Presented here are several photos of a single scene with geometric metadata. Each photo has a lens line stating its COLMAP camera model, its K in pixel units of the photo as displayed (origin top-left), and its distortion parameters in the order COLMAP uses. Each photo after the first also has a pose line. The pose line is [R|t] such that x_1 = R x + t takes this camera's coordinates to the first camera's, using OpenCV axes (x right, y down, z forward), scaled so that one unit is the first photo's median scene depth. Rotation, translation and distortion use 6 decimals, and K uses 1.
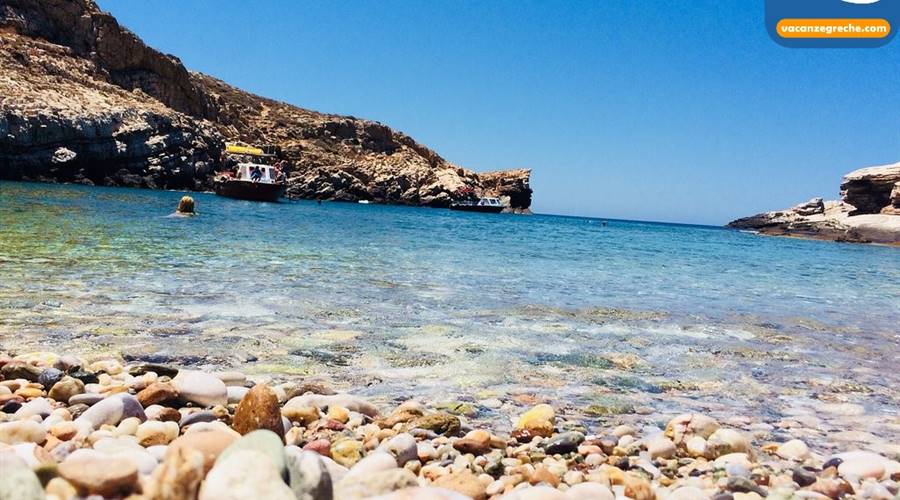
lens RADIAL K [[768.5, 0, 450.0], [0, 768.5, 250.0], [0, 0, 1]] dist [0.081590, -0.096149]
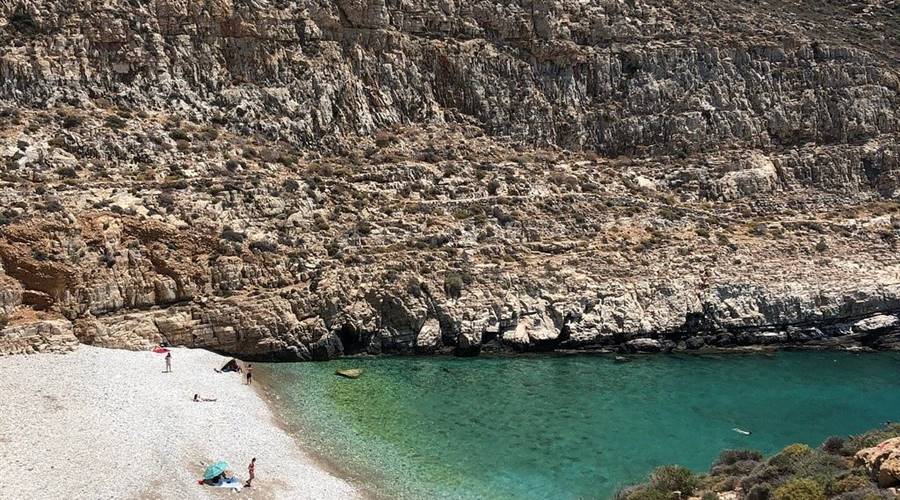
lens RADIAL K [[985.5, 0, 446.6], [0, 985.5, 234.2], [0, 0, 1]] dist [0.228779, -0.799878]
pose [[0.248372, 0.021452, -0.968427, 0.952128], [-0.086418, 0.996259, -0.000096, -0.213395], [0.964802, 0.083713, 0.249297, -0.106941]]
